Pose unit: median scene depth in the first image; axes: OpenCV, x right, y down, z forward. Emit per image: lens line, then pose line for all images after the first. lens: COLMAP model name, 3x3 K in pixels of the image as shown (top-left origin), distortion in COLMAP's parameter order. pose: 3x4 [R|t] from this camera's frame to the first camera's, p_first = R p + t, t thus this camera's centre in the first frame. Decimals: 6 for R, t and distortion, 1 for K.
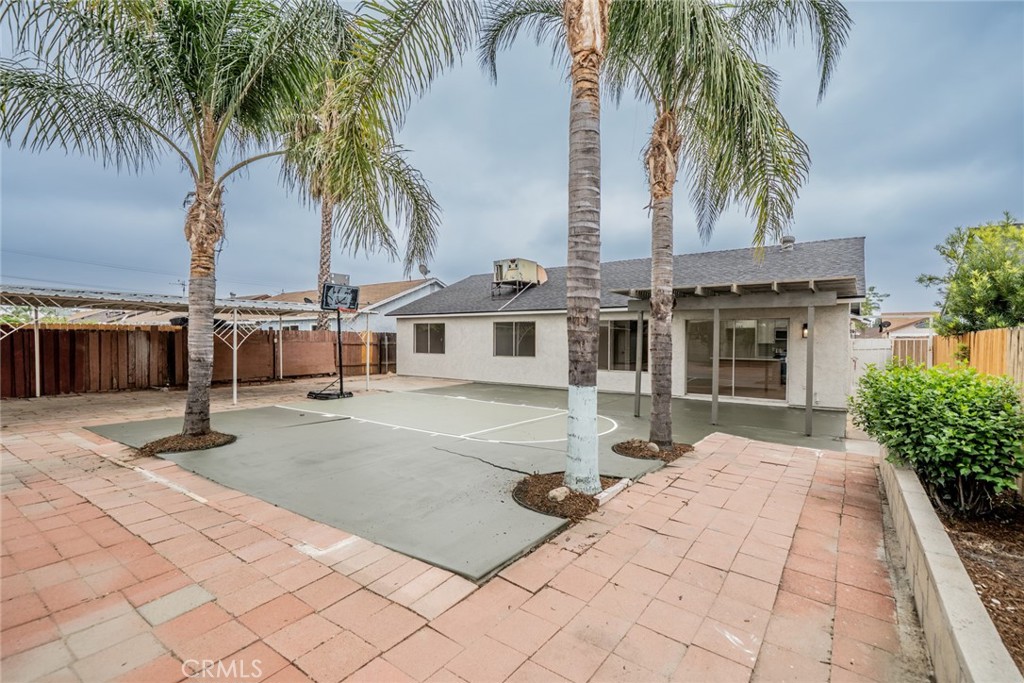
lens RADIAL K [[449.5, 0, 526.0], [0, 449.5, 342.6], [0, 0, 1]] dist [-0.000124, 0.000003]
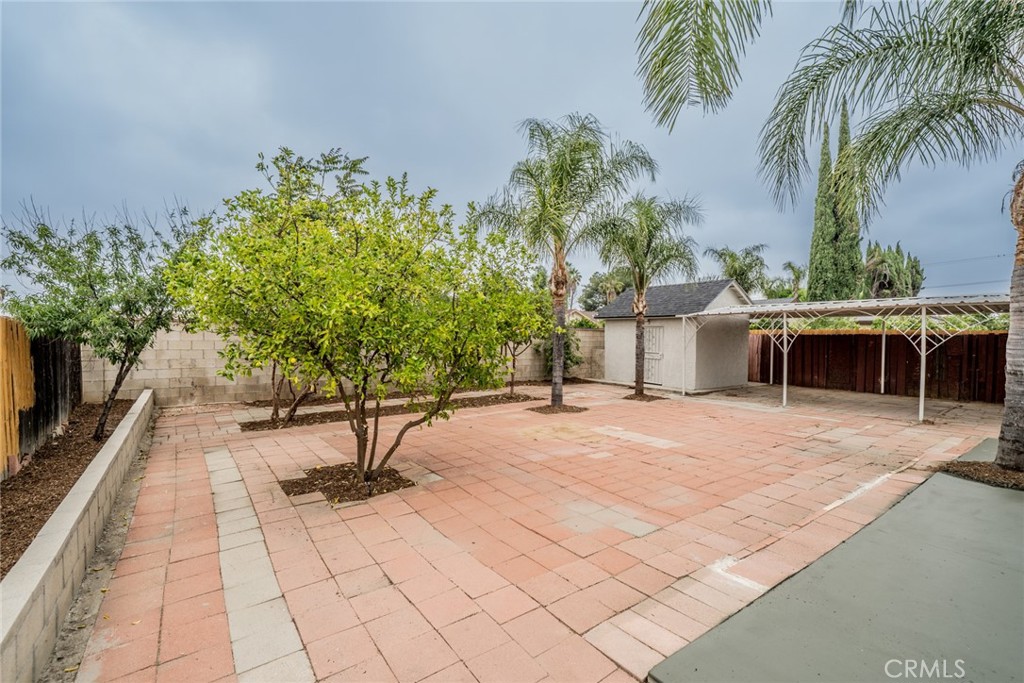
lens RADIAL K [[449.5, 0, 526.0], [0, 449.5, 342.6], [0, 0, 1]] dist [-0.000124, 0.000003]
pose [[-0.304411, 0.003655, -0.952534, 0.390971], [-0.021294, 0.999717, 0.010641, -0.006074], [0.952303, 0.023522, -0.304247, 0.625851]]
